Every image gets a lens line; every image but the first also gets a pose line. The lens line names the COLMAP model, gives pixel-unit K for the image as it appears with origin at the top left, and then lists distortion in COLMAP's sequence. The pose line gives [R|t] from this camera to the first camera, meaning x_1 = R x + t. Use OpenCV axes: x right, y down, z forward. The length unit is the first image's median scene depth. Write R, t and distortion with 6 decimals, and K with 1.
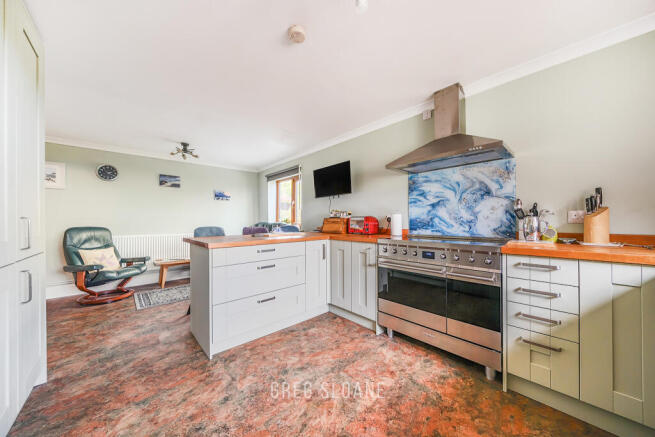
lens RADIAL K [[223.7, 0, 333.6], [0, 223.7, 218.6], [0, 0, 1]] dist [-0.001503, 0.000017]
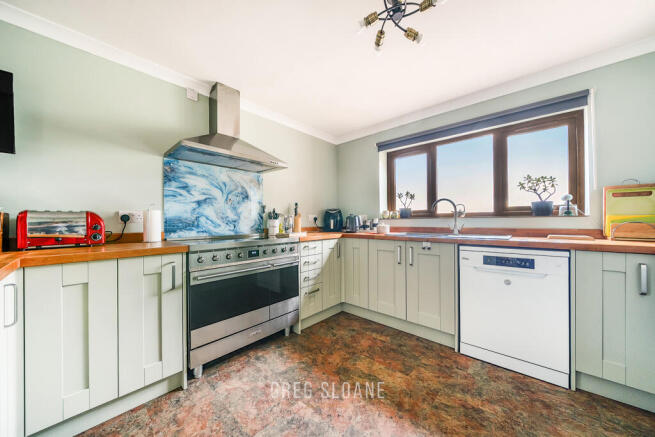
lens RADIAL K [[223.7, 0, 322.3], [0, 223.7, 220.4], [0, 0, 1]] dist [-0.001503, 0.000017]
pose [[-0.046848, 0.010688, 0.998845, -0.489836], [-0.000812, 0.999942, -0.010738, 0.020658], [-0.998902, -0.001314, -0.046837, 0.608987]]
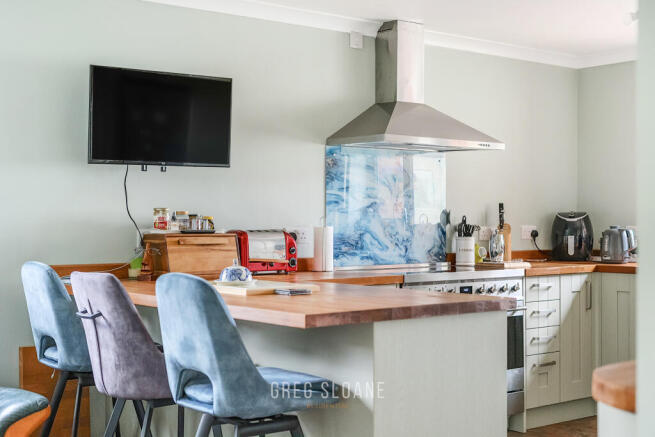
lens RADIAL K [[918.5, 0, 330.3], [0, 918.5, 219.1], [0, 0, 1]] dist [-0.032650, 0.000000]
pose [[0.104490, 0.009549, 0.994480, -1.941809], [-0.007283, 0.999934, -0.008836, -0.021063], [-0.994499, -0.006320, 0.104553, 0.921530]]
